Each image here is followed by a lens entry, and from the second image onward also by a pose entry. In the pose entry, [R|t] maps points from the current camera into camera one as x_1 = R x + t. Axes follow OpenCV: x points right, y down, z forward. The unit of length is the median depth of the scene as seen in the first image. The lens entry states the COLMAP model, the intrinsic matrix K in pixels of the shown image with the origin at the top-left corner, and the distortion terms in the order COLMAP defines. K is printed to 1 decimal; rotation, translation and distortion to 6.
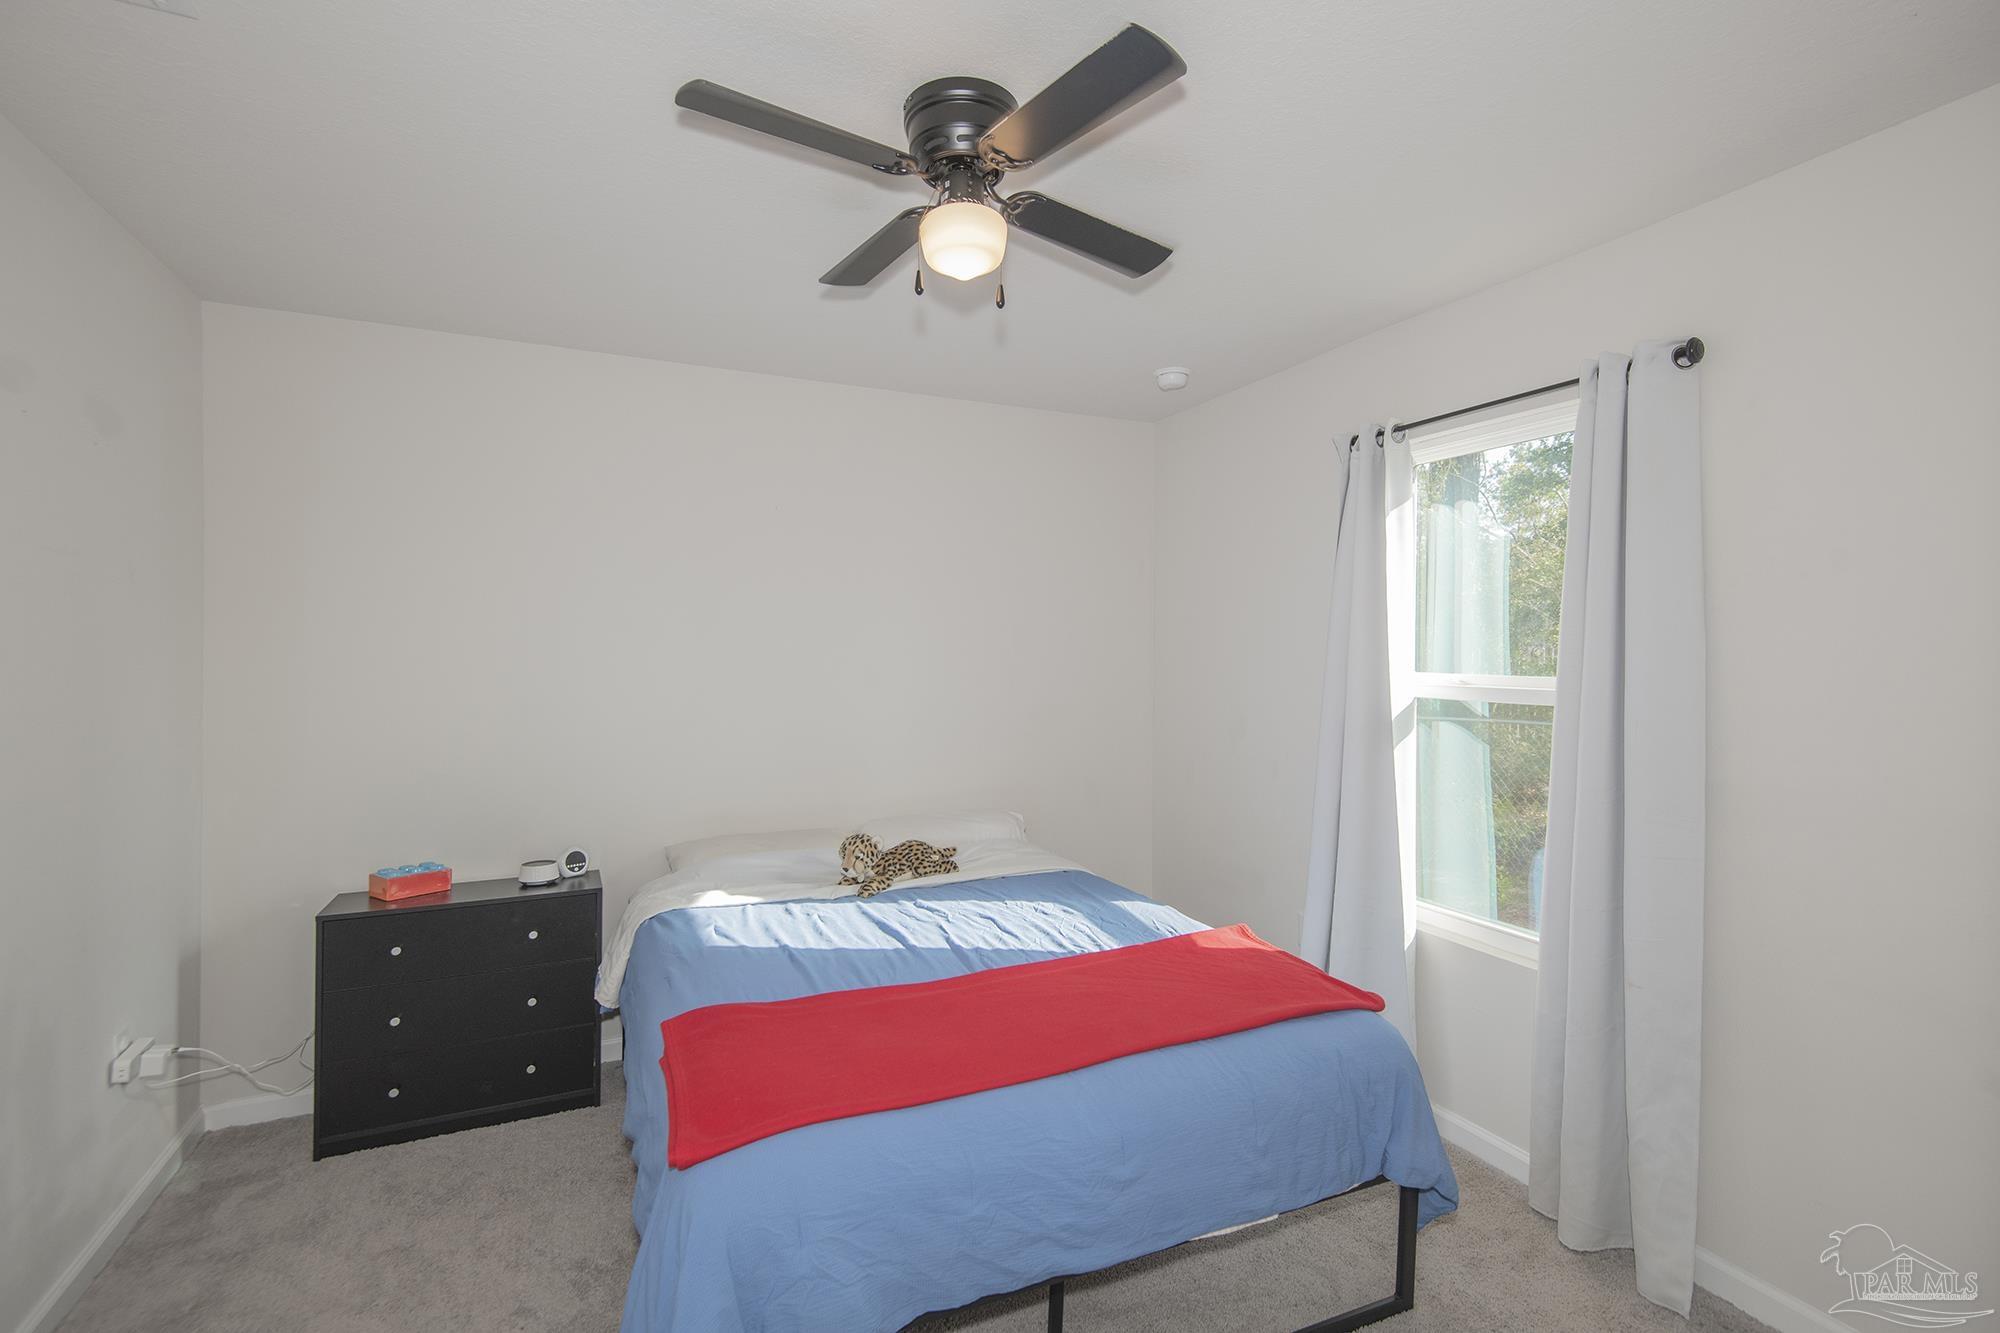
lens RADIAL K [[998.7, 0, 1008.6], [0, 998.7, 667.8], [0, 0, 1]] dist [0.000611, -0.000205]
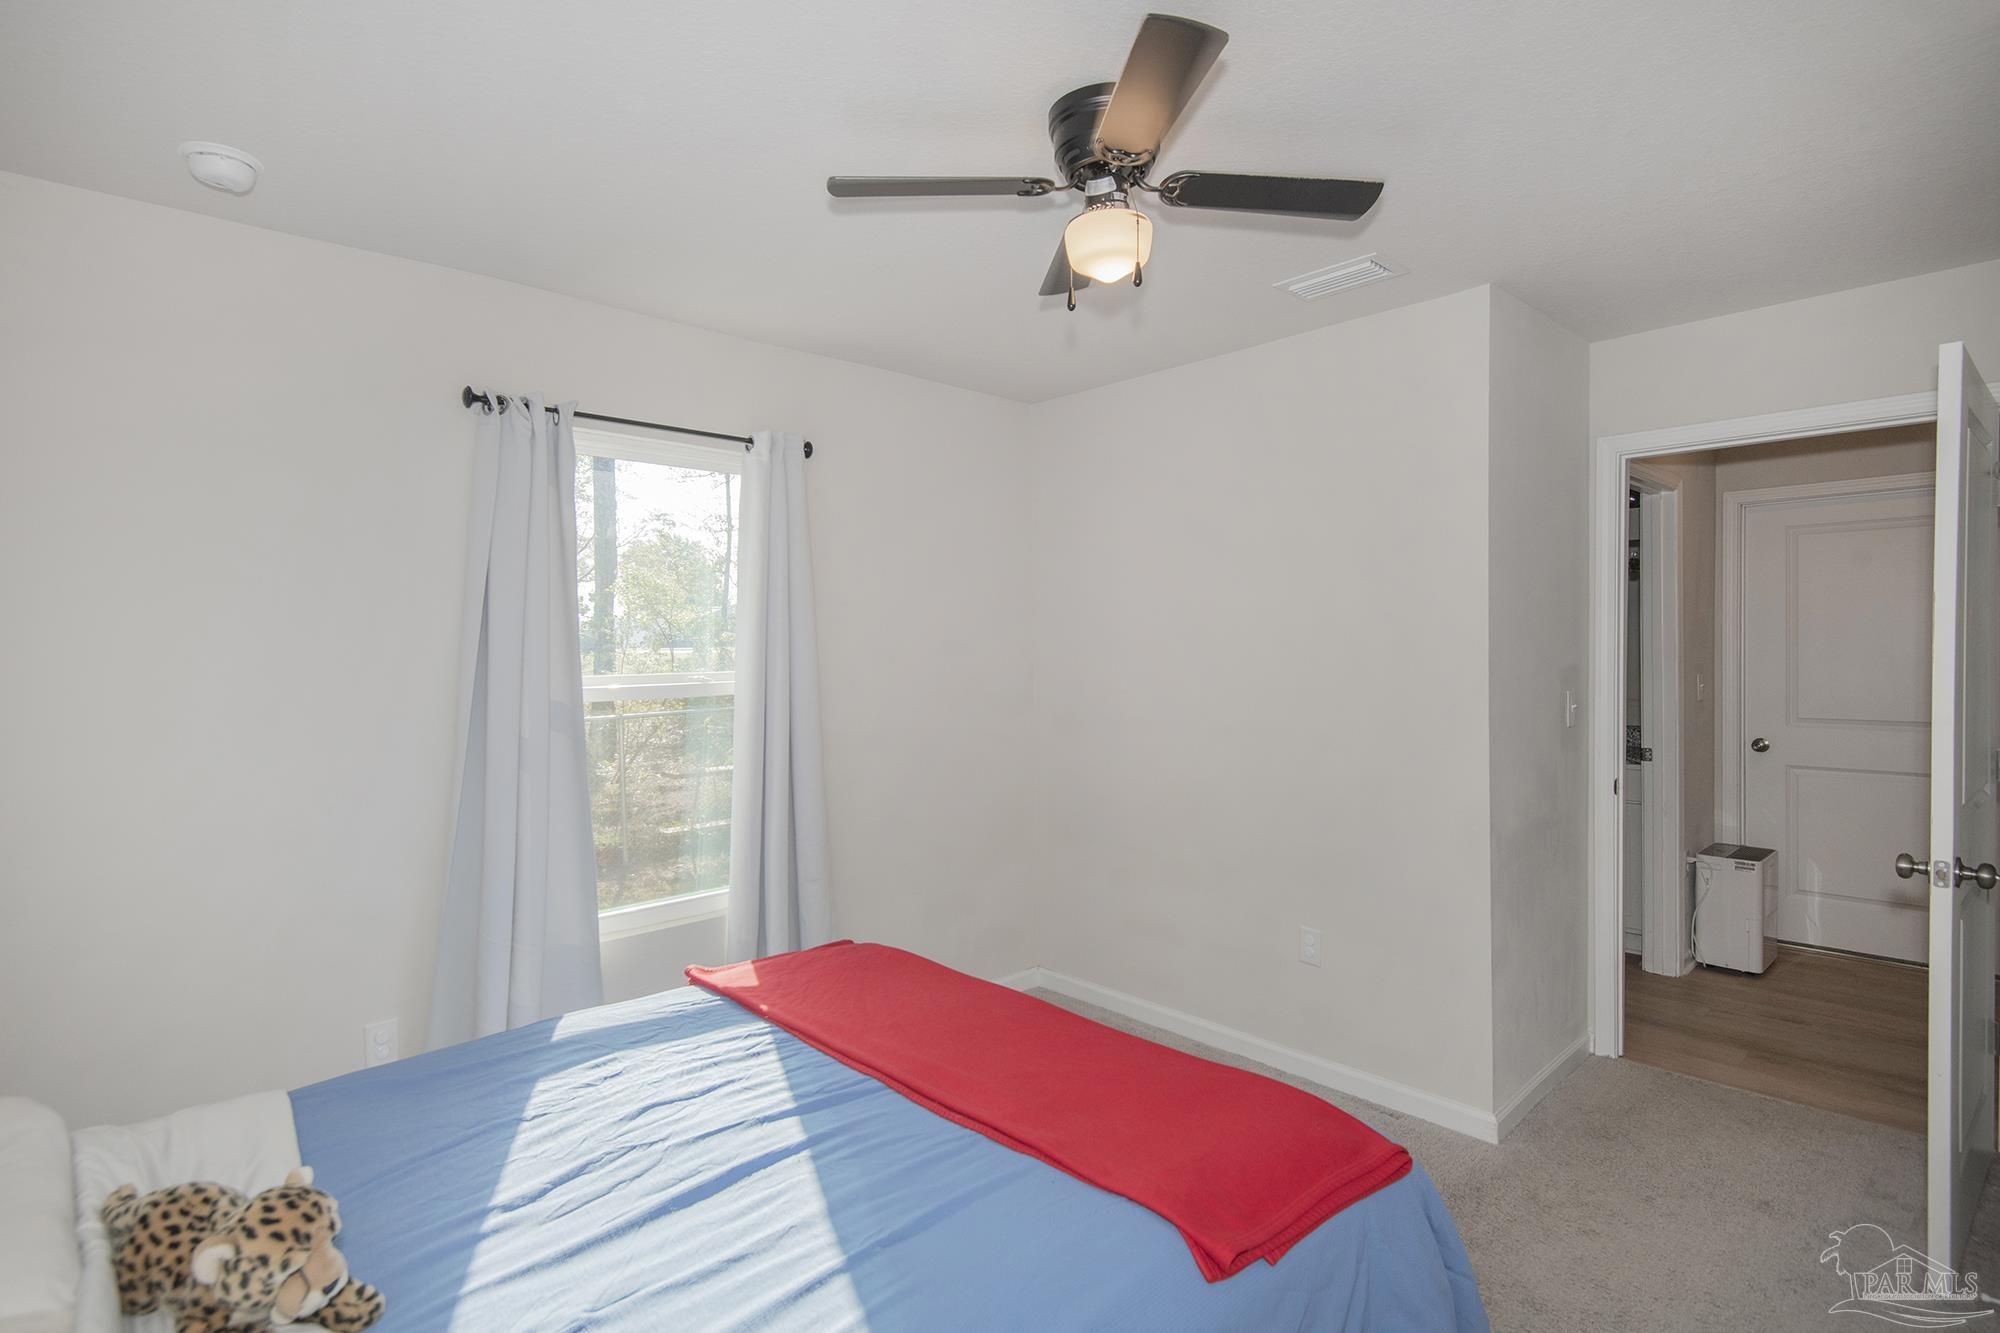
lens RADIAL K [[998.7, 0, 1008.6], [0, 998.7, 667.8], [0, 0, 1]] dist [0.000611, -0.000205]
pose [[-0.352257, -0.033931, 0.935288, -0.674451], [0.027003, 0.998558, 0.046397, -0.038345], [-0.935514, 0.041599, -0.350833, 1.031709]]
